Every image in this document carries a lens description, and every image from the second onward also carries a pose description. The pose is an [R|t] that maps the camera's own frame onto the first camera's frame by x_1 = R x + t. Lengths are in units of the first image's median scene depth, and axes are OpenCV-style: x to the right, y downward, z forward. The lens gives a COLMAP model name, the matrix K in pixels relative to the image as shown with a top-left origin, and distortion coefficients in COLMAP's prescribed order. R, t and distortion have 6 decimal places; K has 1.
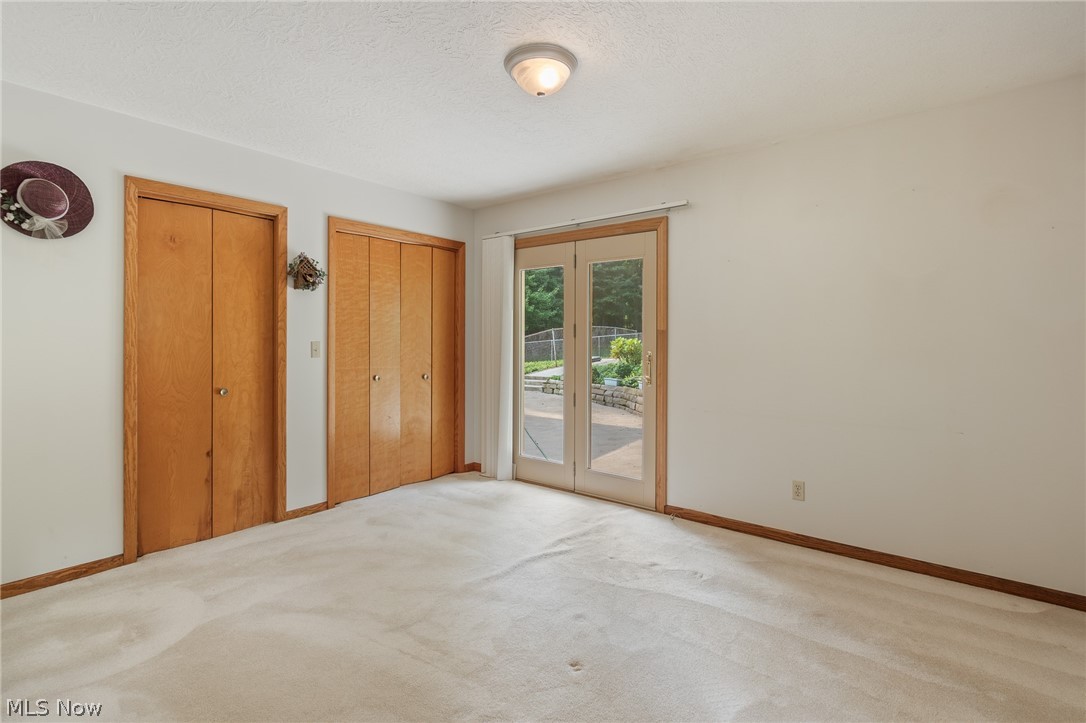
lens RADIAL K [[504.9, 0, 586.4], [0, 504.9, 335.4], [0, 0, 1]] dist [0.001849, -0.000774]
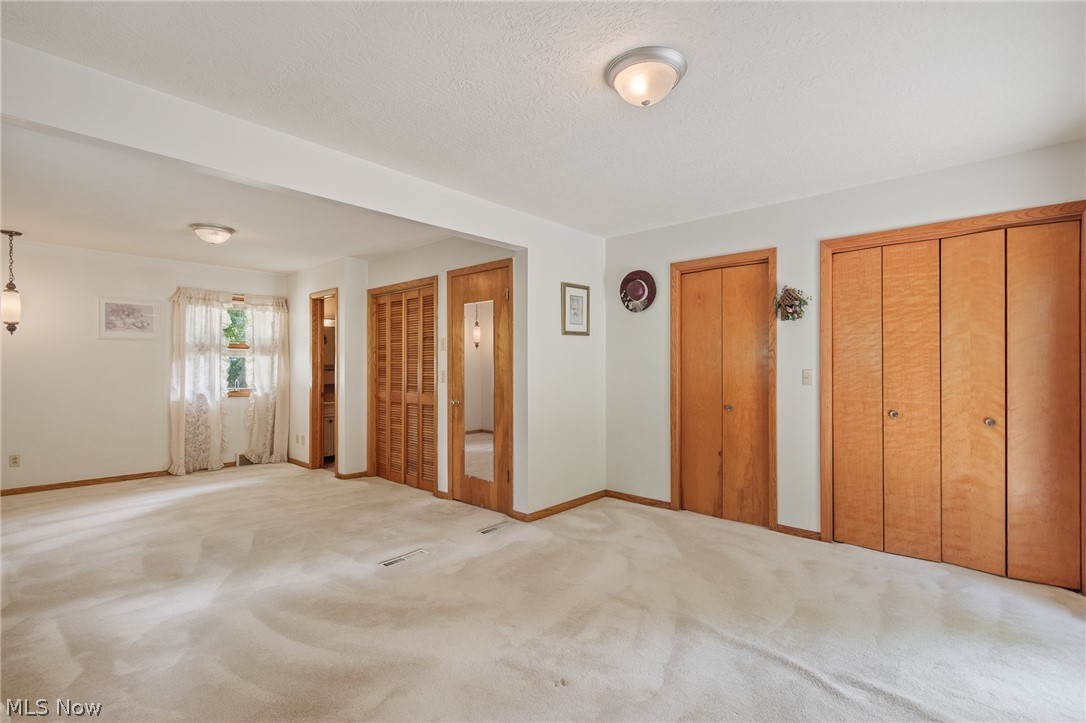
lens RADIAL K [[504.9, 0, 540.1], [0, 504.9, 368.4], [0, 0, 1]] dist [0.001849, -0.000774]
pose [[-0.115732, -0.008588, -0.993243, 0.560270], [0.001103, 0.999961, -0.008775, 0.019845], [0.993280, -0.002111, -0.115718, 0.615650]]
